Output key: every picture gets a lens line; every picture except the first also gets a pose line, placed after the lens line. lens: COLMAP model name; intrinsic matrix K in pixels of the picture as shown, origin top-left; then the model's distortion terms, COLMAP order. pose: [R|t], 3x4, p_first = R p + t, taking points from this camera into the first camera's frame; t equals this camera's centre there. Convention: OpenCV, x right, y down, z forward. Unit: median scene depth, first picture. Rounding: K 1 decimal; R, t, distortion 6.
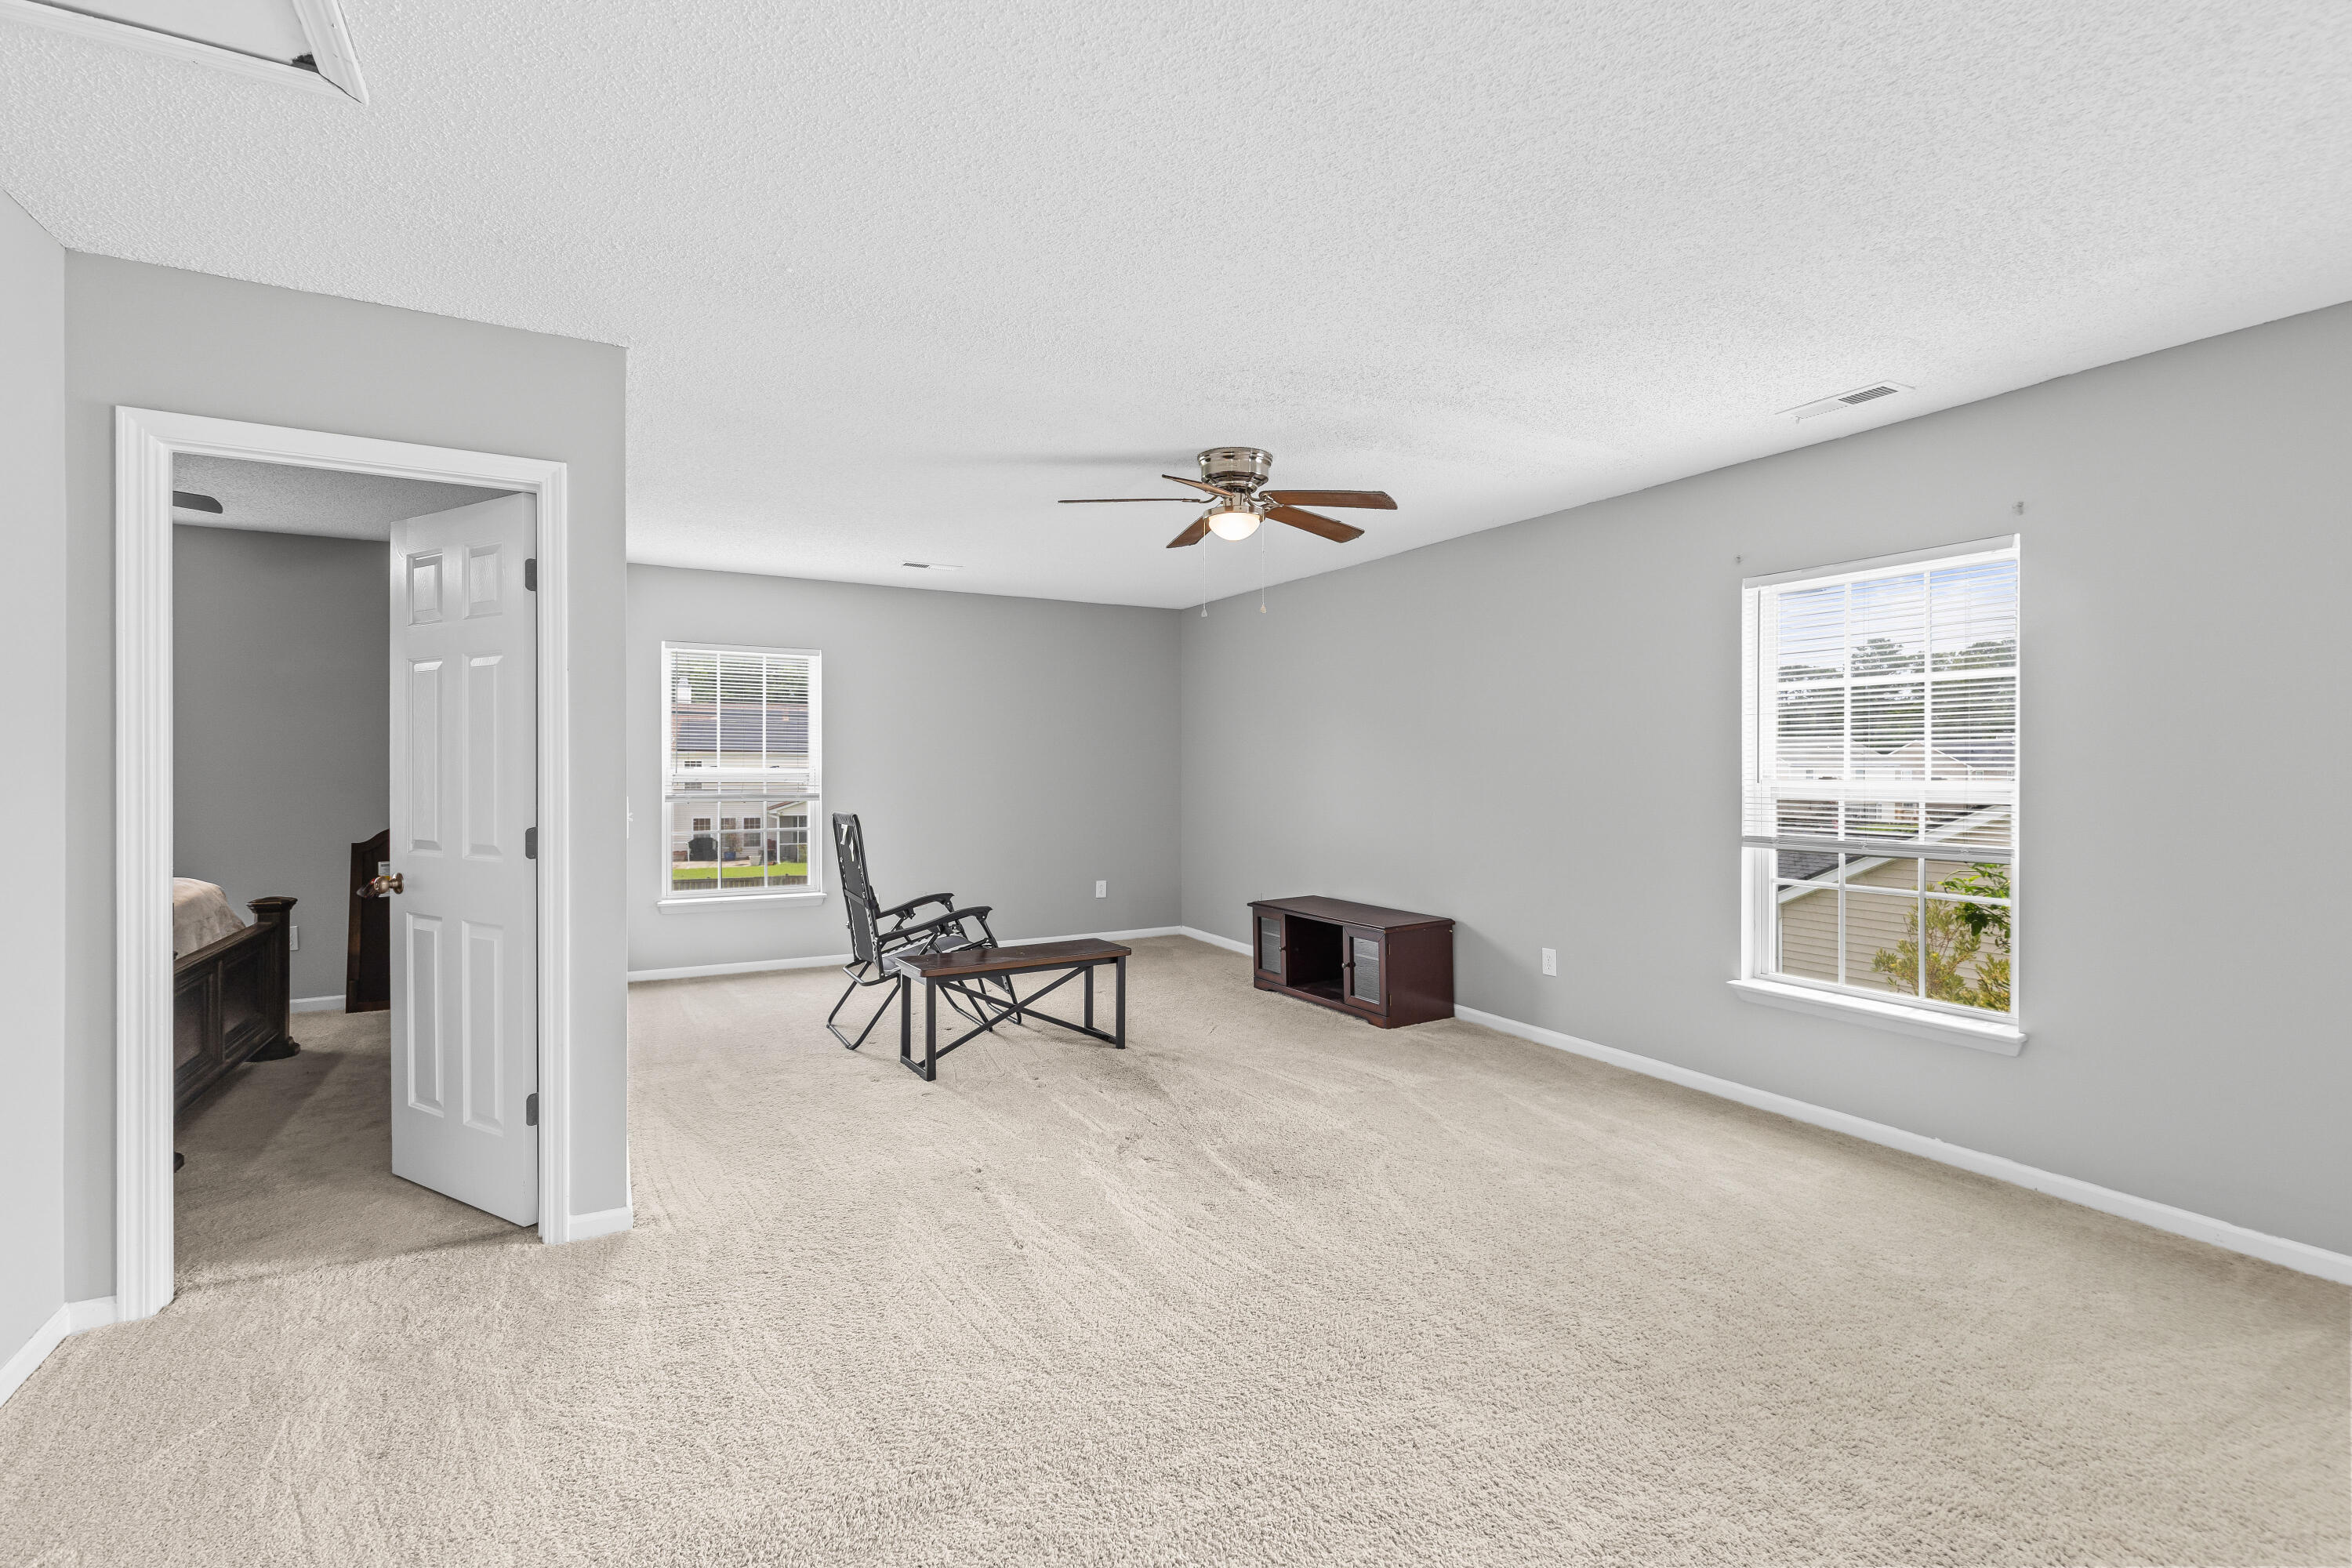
lens RADIAL K [[1074.4, 0, 1182.6], [0, 1074.4, 777.1], [0, 0, 1]] dist [0.011435, -0.000079]
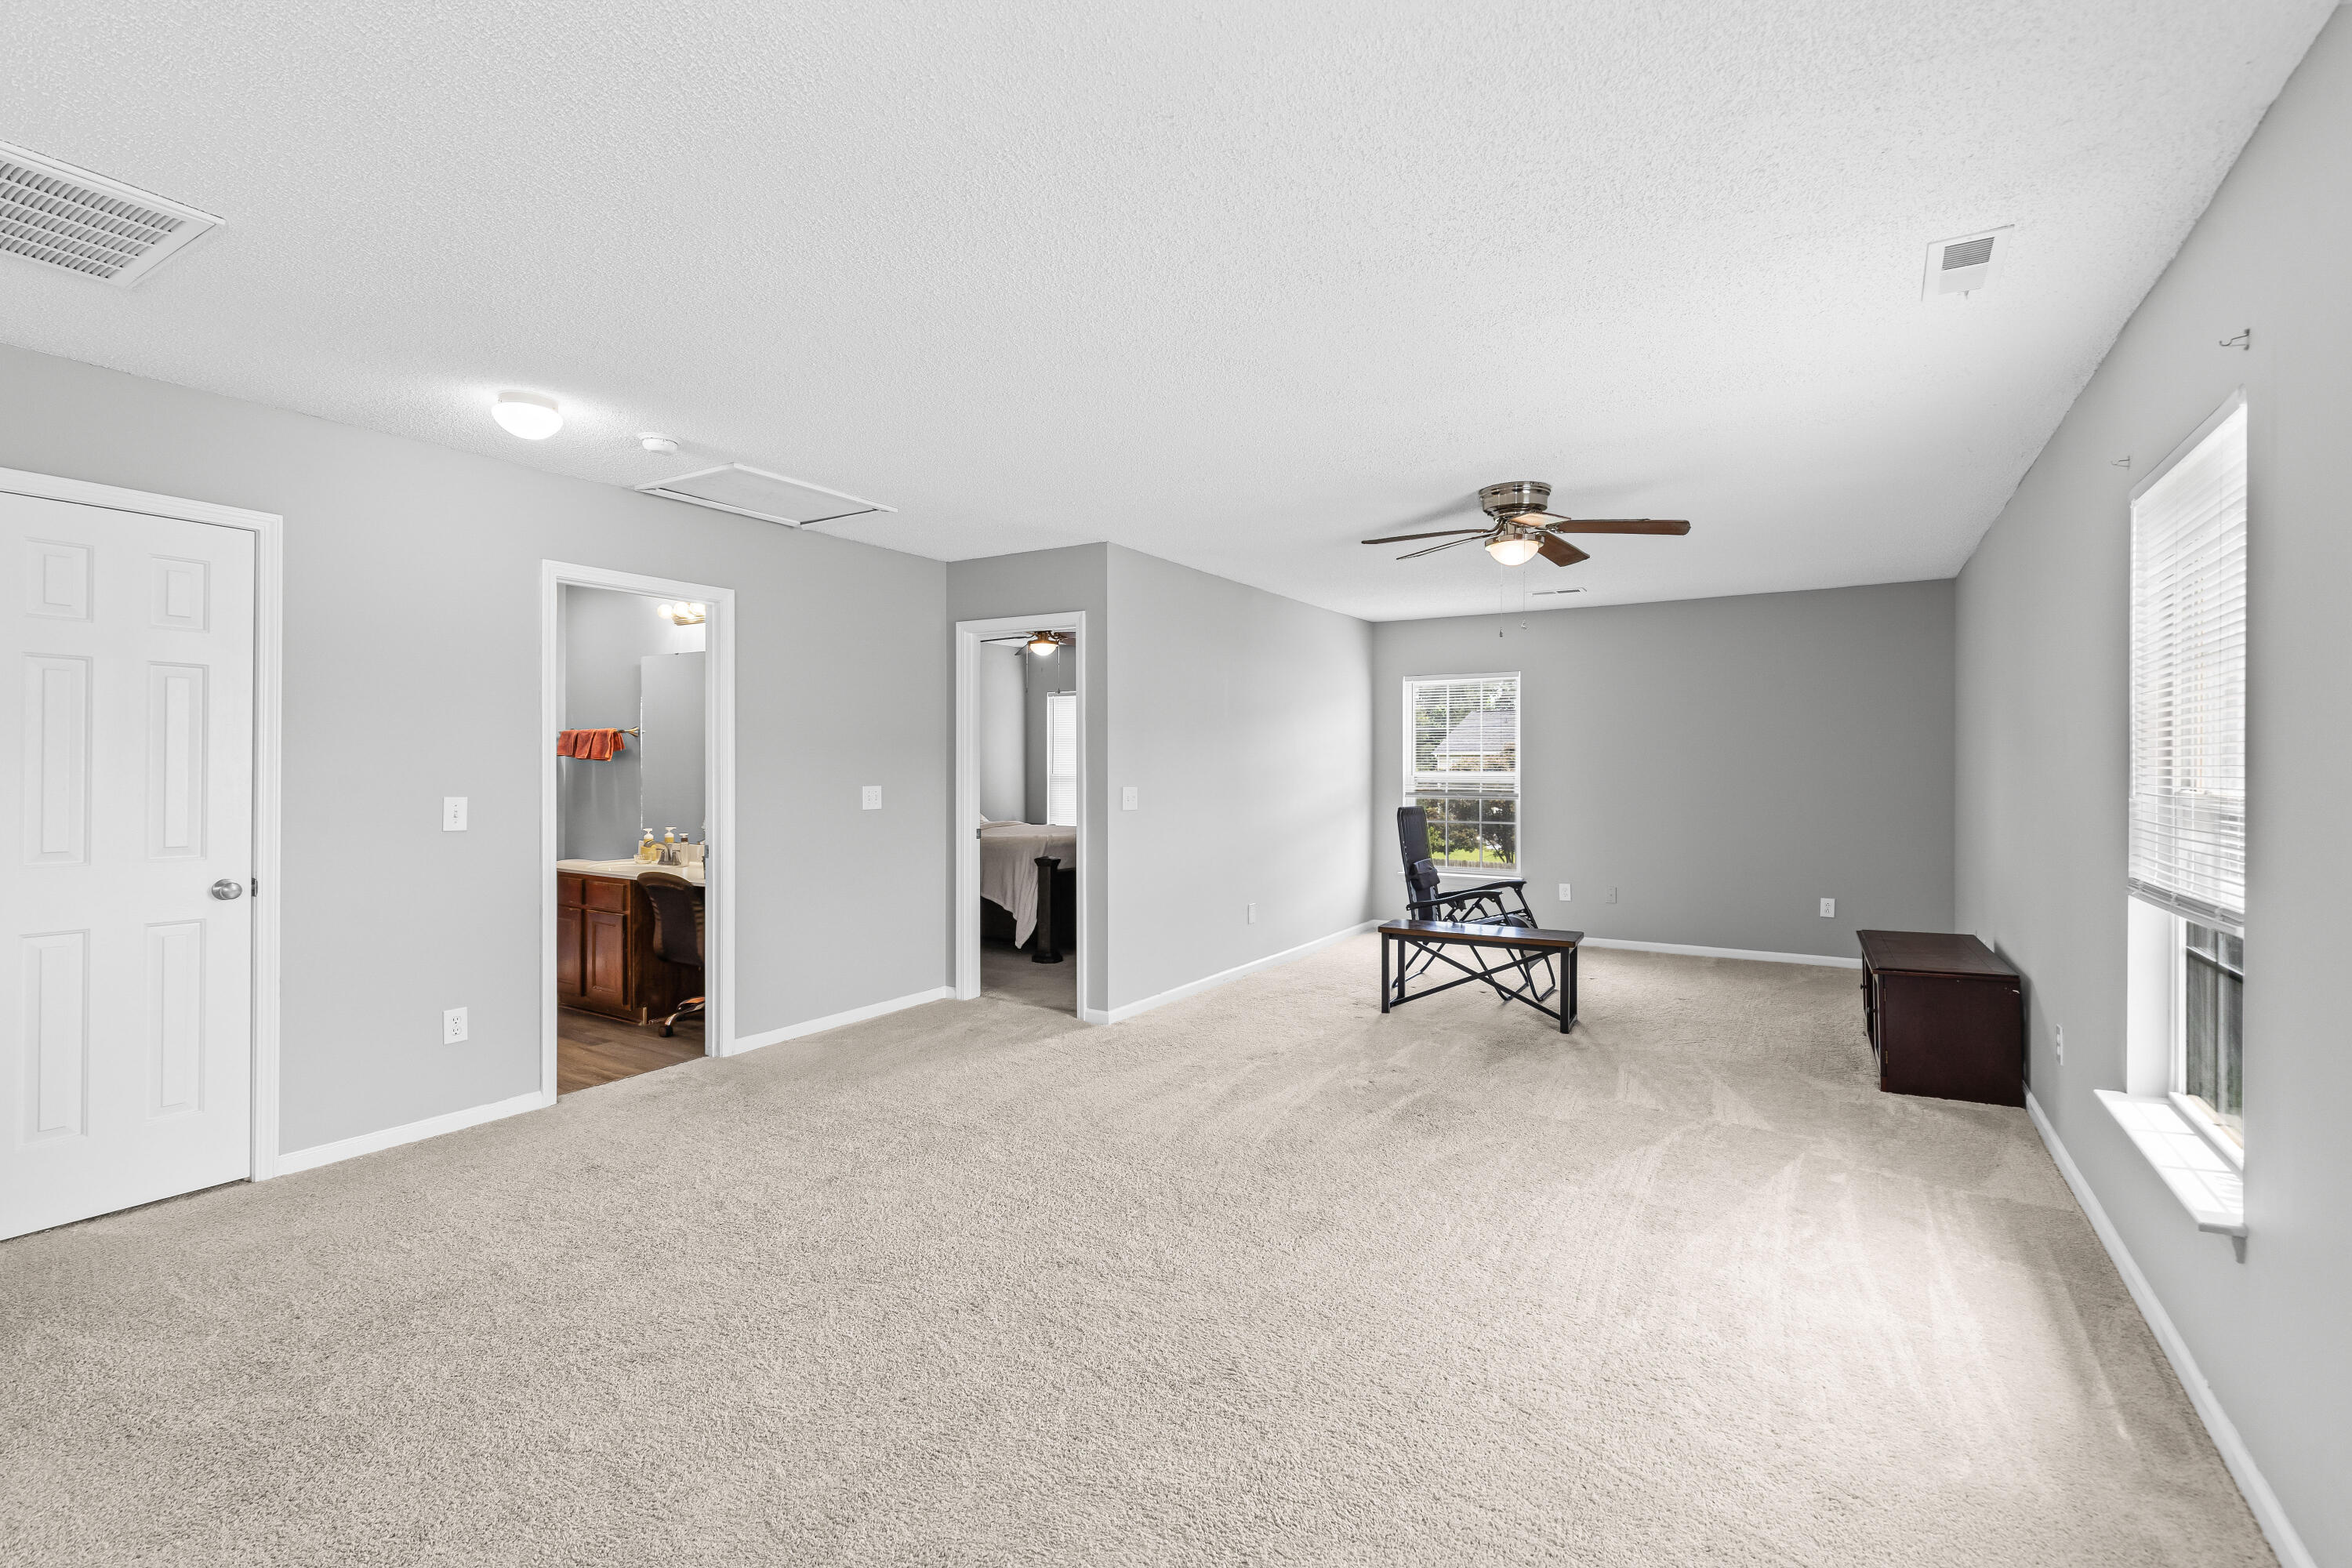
lens RADIAL K [[1074.4, 0, 1178.4], [0, 1074.4, 773.4], [0, 0, 1]] dist [0.011435, -0.000079]
pose [[0.486518, 0.006200, -0.873649, 0.859701], [-0.008817, 0.999959, 0.002187, -0.008681], [0.873626, 0.006639, 0.486553, 0.163015]]
